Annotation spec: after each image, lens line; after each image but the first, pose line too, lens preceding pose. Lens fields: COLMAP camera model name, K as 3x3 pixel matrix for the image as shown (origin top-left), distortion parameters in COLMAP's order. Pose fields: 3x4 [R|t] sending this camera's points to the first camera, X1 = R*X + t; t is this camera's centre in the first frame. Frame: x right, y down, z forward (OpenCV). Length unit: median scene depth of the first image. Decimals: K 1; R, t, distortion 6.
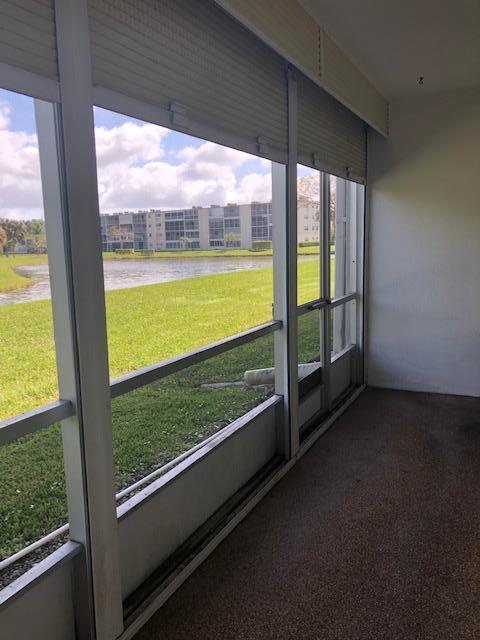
lens RADIAL K [[529.9, 0, 240.5], [0, 529.9, 321.6], [0, 0, 1]] dist [0.145283, -0.385950]
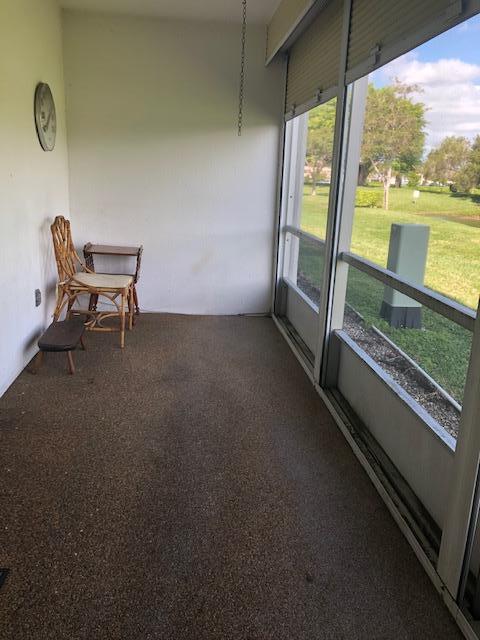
lens RADIAL K [[521.3, 0, 240.0], [0, 521.3, 320.0], [0, 0, 1]] dist [0.026645, -0.009711]
pose [[-0.843882, 0.190647, -0.501515, 0.610659], [-0.032150, 0.915091, 0.401963, -0.246241], [0.535565, 0.355333, -0.766099, 1.507627]]
